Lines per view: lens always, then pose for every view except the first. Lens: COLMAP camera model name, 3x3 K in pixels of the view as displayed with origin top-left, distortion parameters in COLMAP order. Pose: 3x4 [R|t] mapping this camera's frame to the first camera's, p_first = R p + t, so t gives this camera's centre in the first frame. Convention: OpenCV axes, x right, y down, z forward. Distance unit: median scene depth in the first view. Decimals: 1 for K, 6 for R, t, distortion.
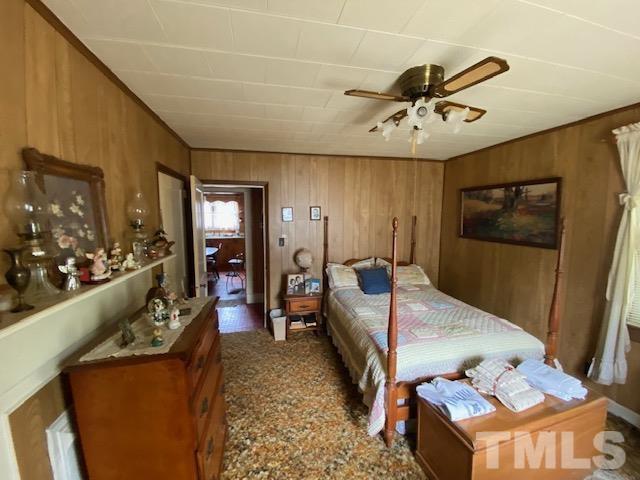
lens RADIAL K [[258.9, 0, 321.8], [0, 258.9, 243.0], [0, 0, 1]] dist [-0.000585, -0.000156]
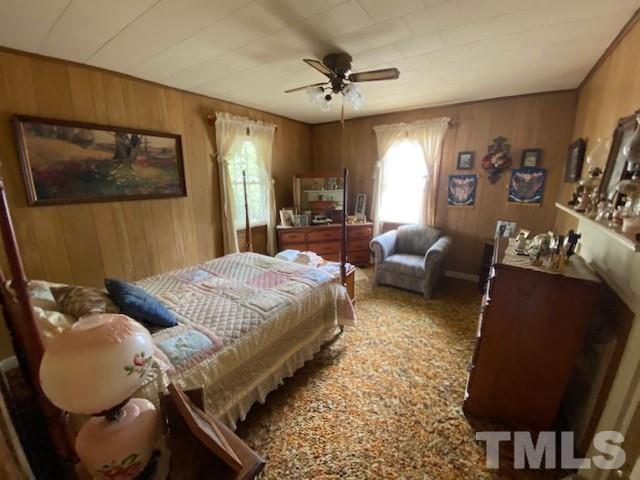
lens RADIAL K [[258.9, 0, 319.6], [0, 258.9, 239.7], [0, 0, 1]] dist [-0.000585, -0.000156]
pose [[-0.662901, -0.177465, 0.727371, -0.397685], [0.083696, 0.947849, 0.307536, -0.096103], [-0.744014, 0.264744, -0.613477, 1.204038]]
